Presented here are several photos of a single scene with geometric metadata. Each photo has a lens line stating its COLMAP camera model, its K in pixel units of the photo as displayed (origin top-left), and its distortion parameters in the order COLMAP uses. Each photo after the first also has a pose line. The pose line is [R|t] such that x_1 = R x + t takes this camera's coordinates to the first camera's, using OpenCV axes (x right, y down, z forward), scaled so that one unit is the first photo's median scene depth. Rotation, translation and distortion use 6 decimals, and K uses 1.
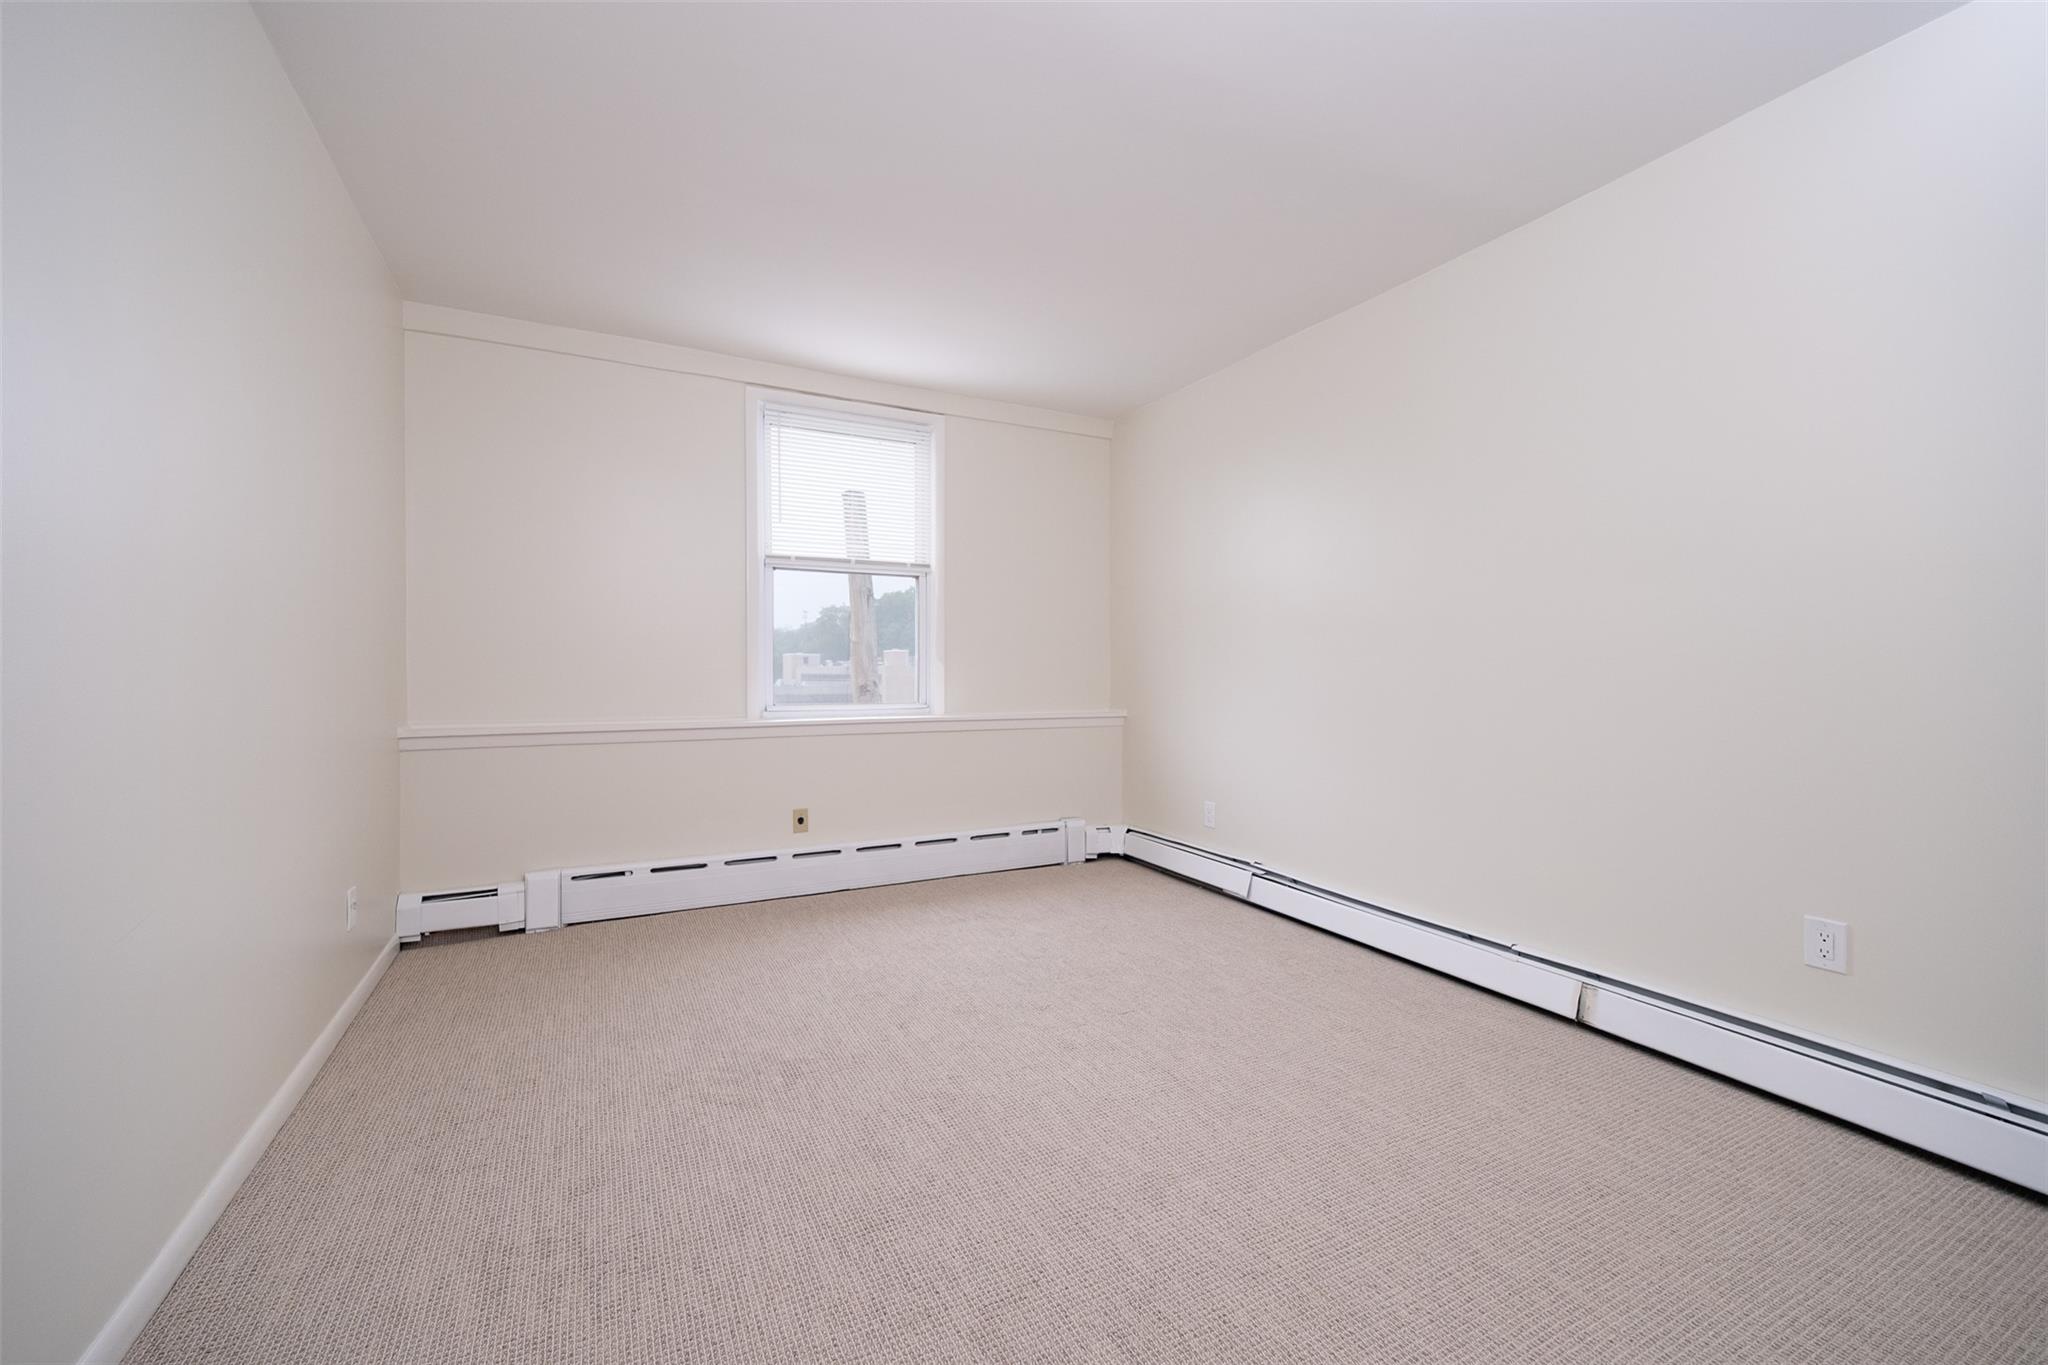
lens RADIAL K [[825.5, 0, 1021.1], [0, 825.5, 686.9], [0, 0, 1]] dist [-0.001689, 0.000026]
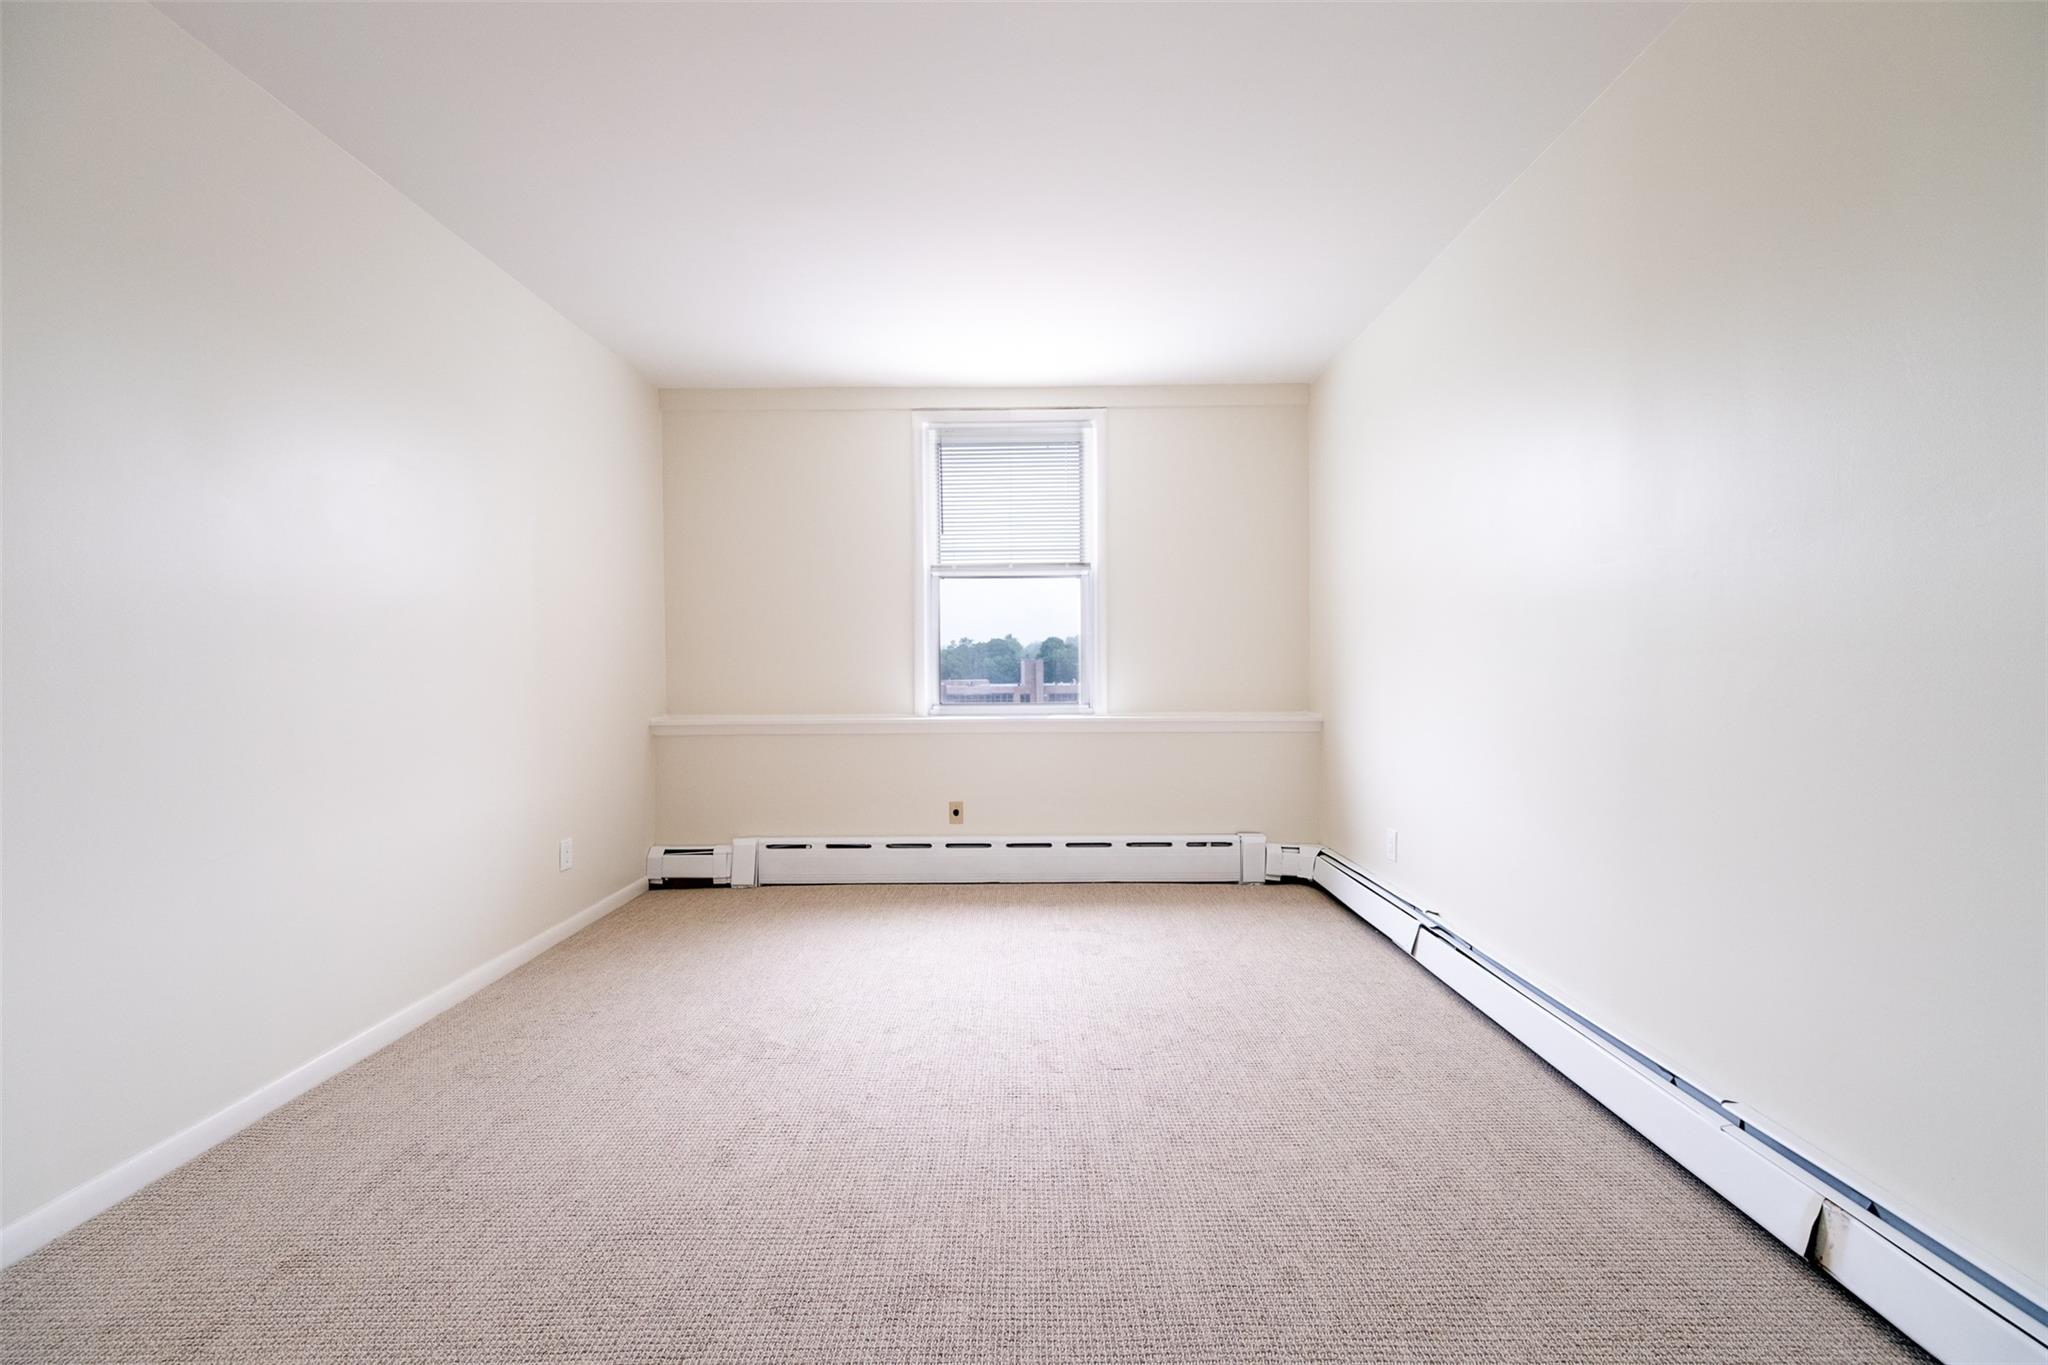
lens RADIAL K [[773.9, 0, 1027.5], [0, 773.9, 670.2], [0, 0, 1]] dist [0.003205, -0.000181]
pose [[0.888803, -0.005695, -0.458254, 0.289185], [-0.003736, 0.999800, -0.019671, -0.002042], [0.458274, 0.019196, 0.888603, 0.162283]]
